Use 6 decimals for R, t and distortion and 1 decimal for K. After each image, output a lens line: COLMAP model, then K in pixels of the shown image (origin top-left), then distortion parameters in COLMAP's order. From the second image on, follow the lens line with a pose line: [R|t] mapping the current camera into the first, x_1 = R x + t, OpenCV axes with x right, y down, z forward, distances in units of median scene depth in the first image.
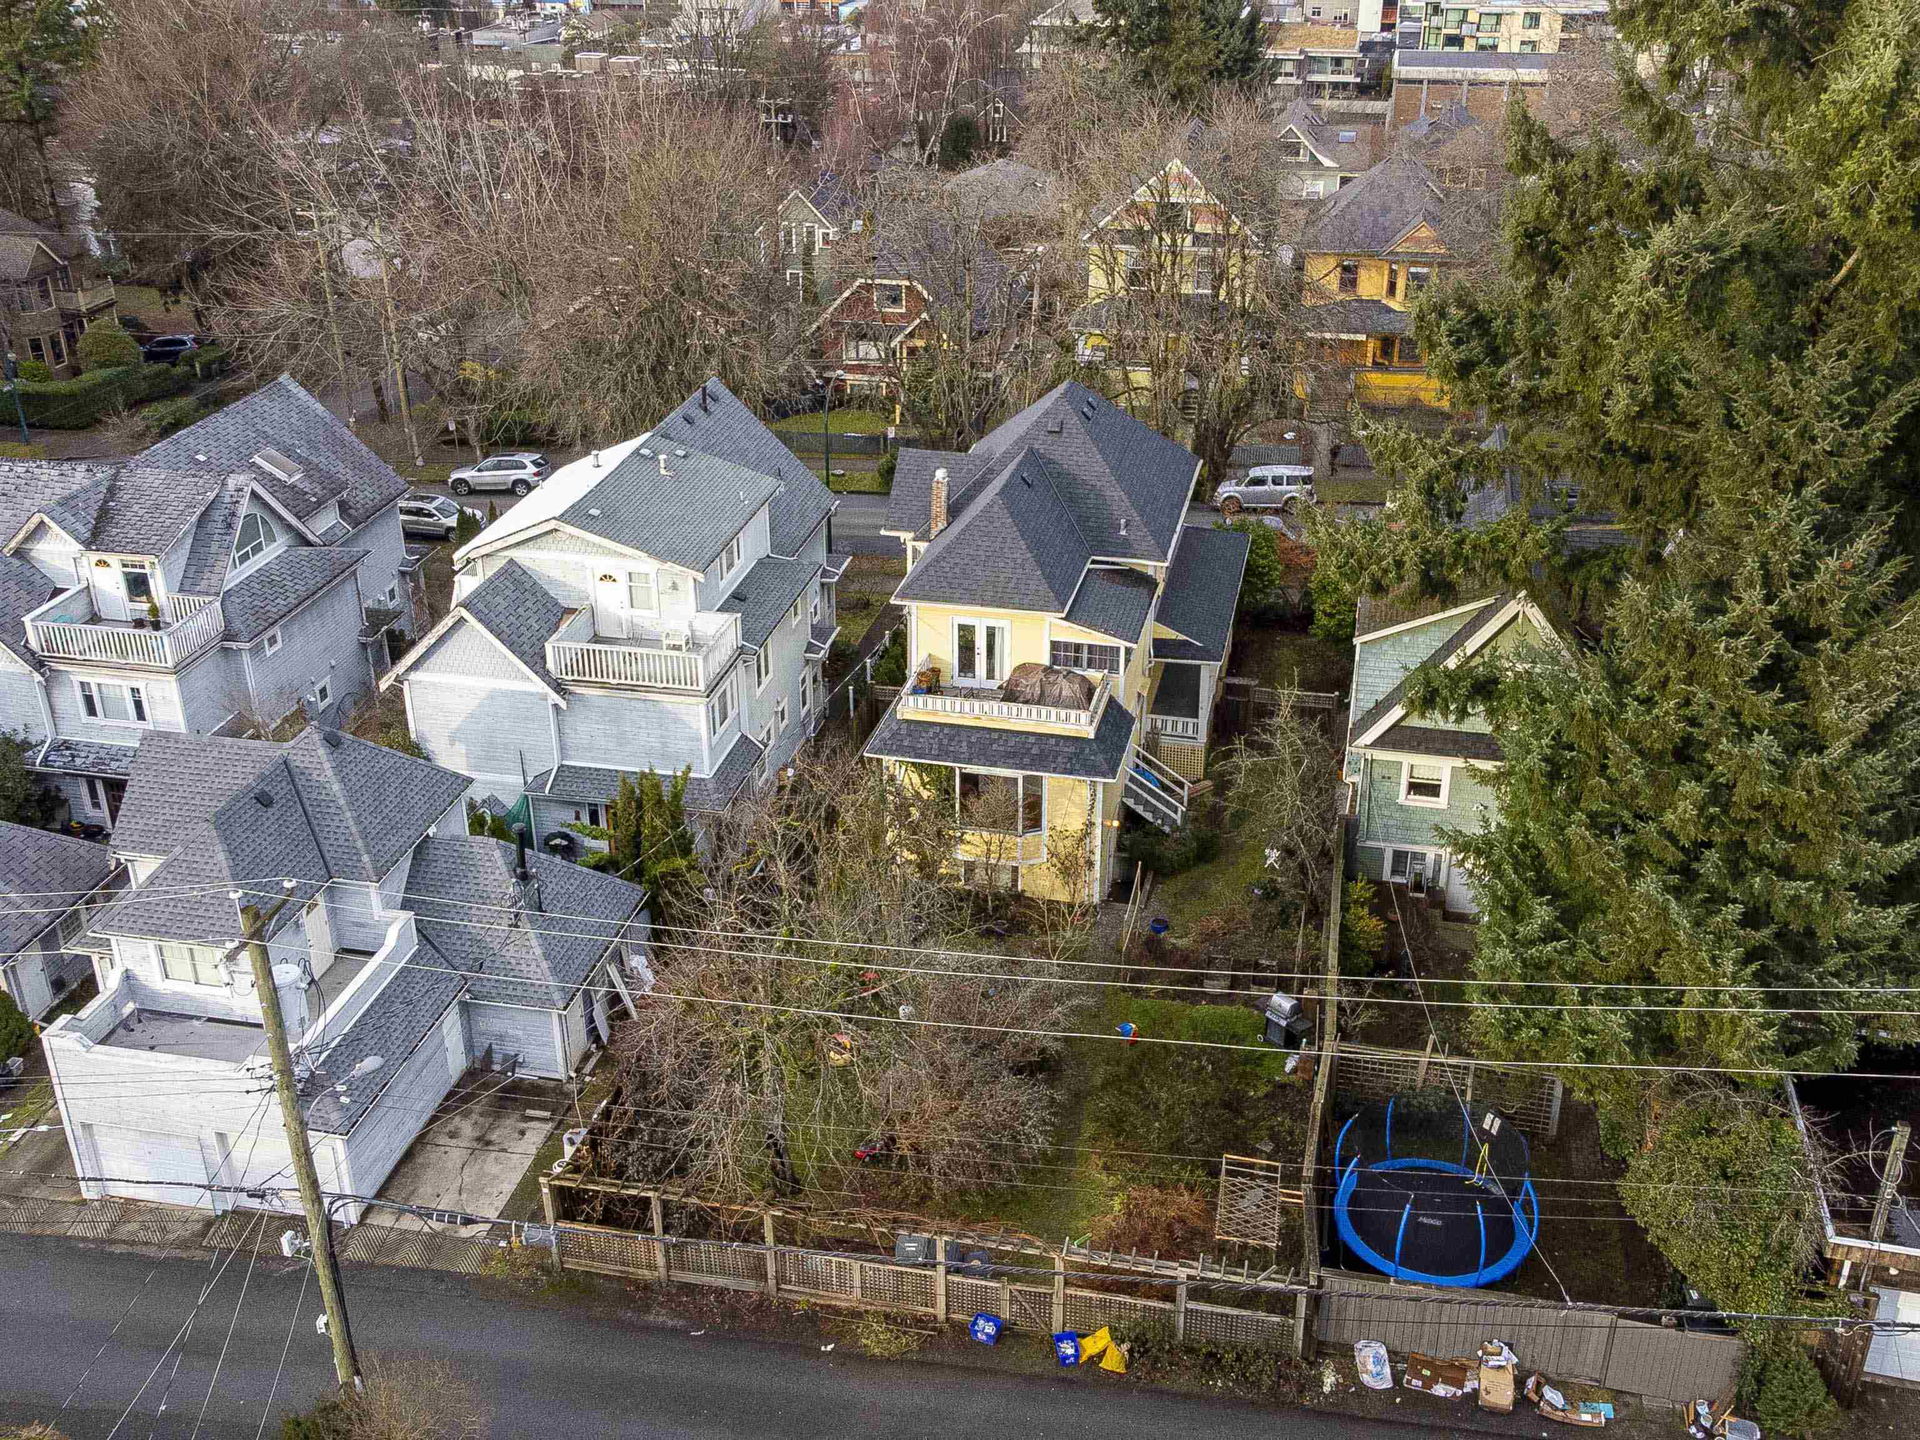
lens RADIAL K [[1896.1, 0, 964.2], [0, 1896.1, 712.5], [0, 0, 1]] dist [0.026808, 0.012239]
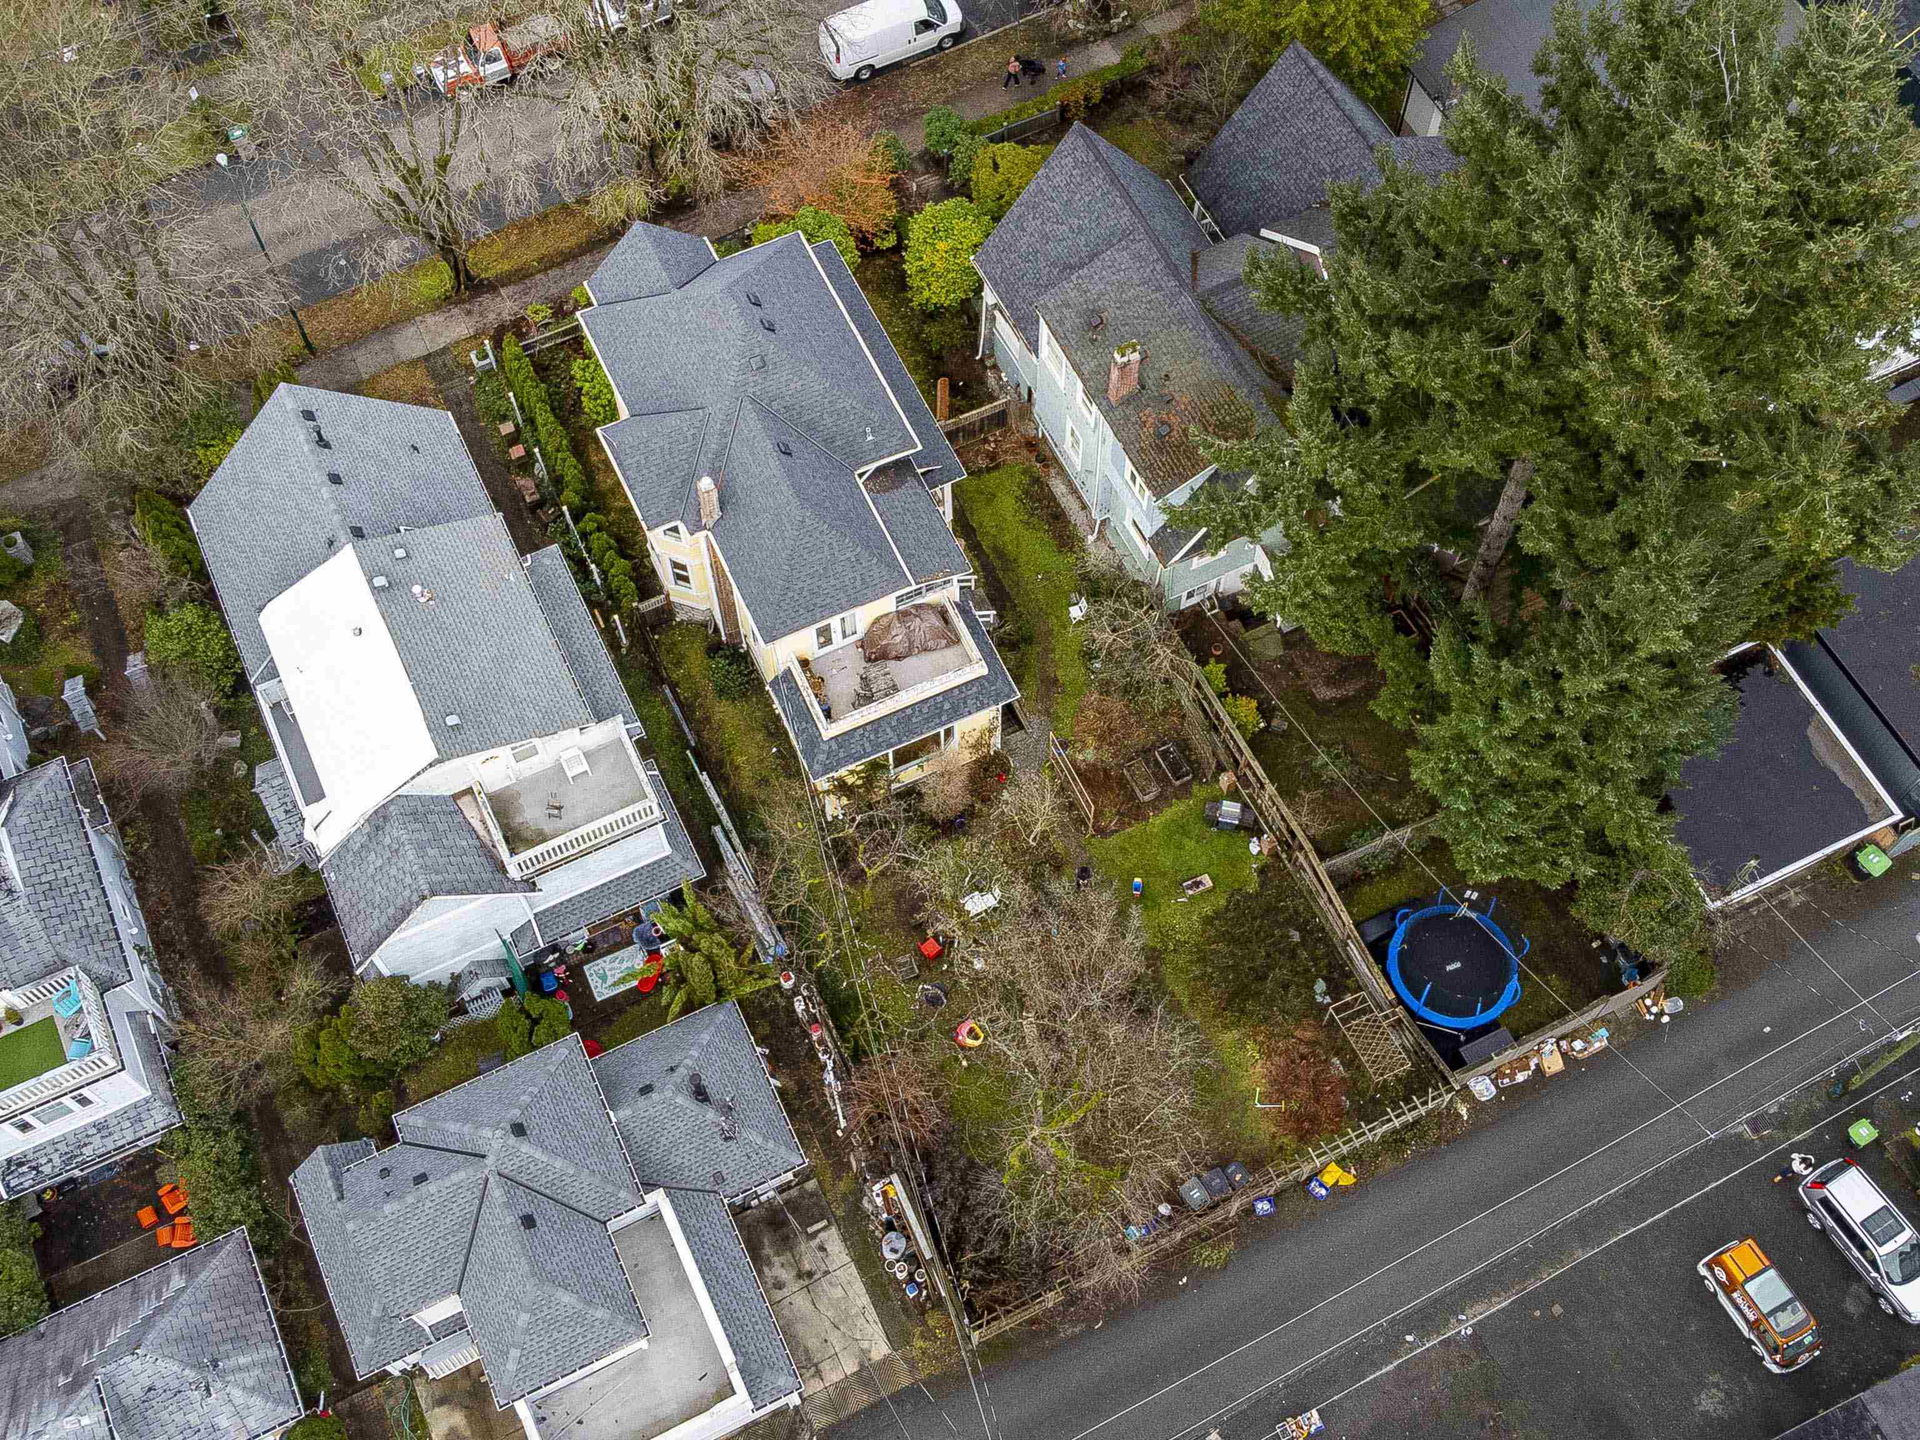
lens RADIAL K [[2059.5, 0, 991.6], [0, 2059.5, 671.5], [0, 0, 1]] dist [0.040049, -0.045140]
pose [[0.785774, -0.541761, 0.298422, -0.295575], [0.267624, 0.732782, 0.625627, -0.752498], [-0.557618, -0.411736, 0.720788, 0.098790]]
